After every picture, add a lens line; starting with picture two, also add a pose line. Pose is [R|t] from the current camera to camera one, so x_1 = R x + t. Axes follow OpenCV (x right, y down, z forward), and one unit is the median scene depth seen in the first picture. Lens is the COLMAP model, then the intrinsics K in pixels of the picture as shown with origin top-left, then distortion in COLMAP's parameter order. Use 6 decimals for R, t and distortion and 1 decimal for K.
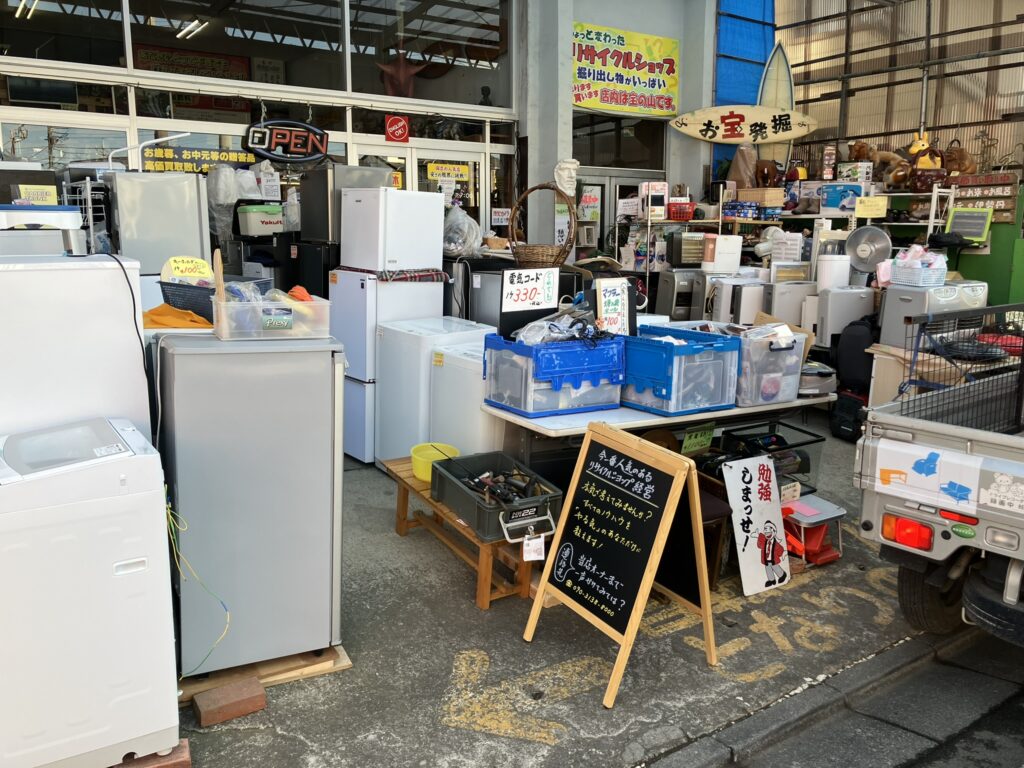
lens RADIAL K [[830.4, 0, 512.0], [0, 830.4, 384.0], [0, 0, 1]] dist [0.006688, 0.003425]
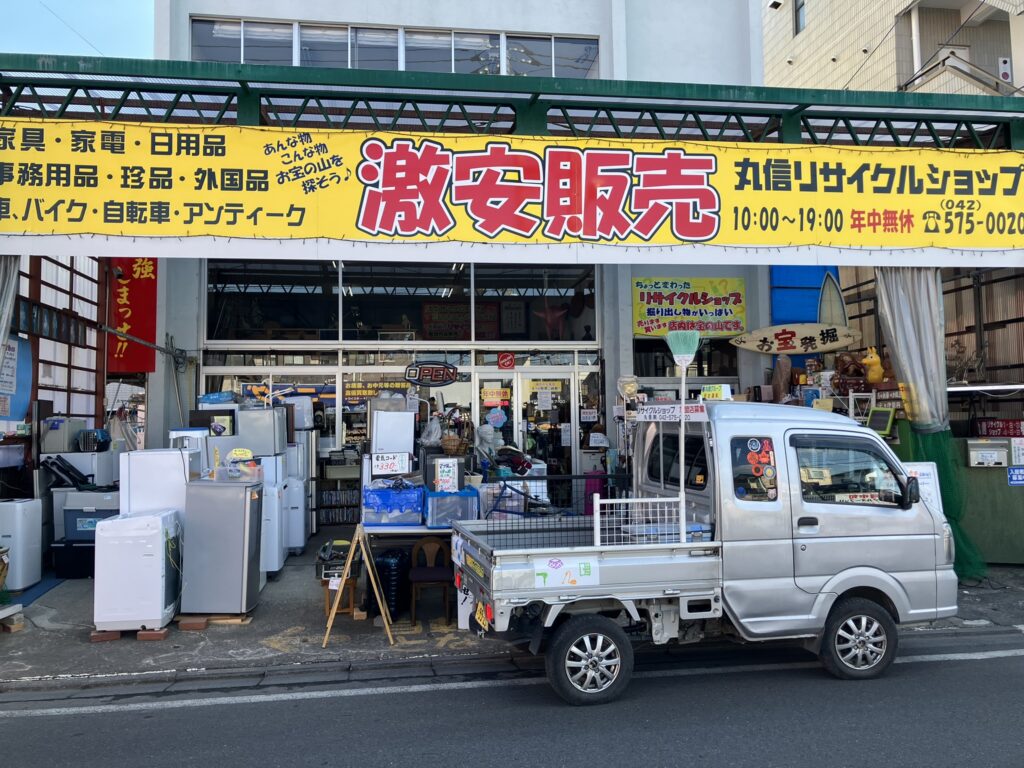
lens RADIAL K [[830.4, 0, 512.0], [0, 830.4, 384.0], [0, 0, 1]] dist [0.006688, 0.003425]
pose [[0.885916, -0.030703, -0.462828, 0.499100], [-0.070695, 0.977212, -0.200147, 0.032172], [0.458426, 0.210033, 0.863557, -0.258141]]
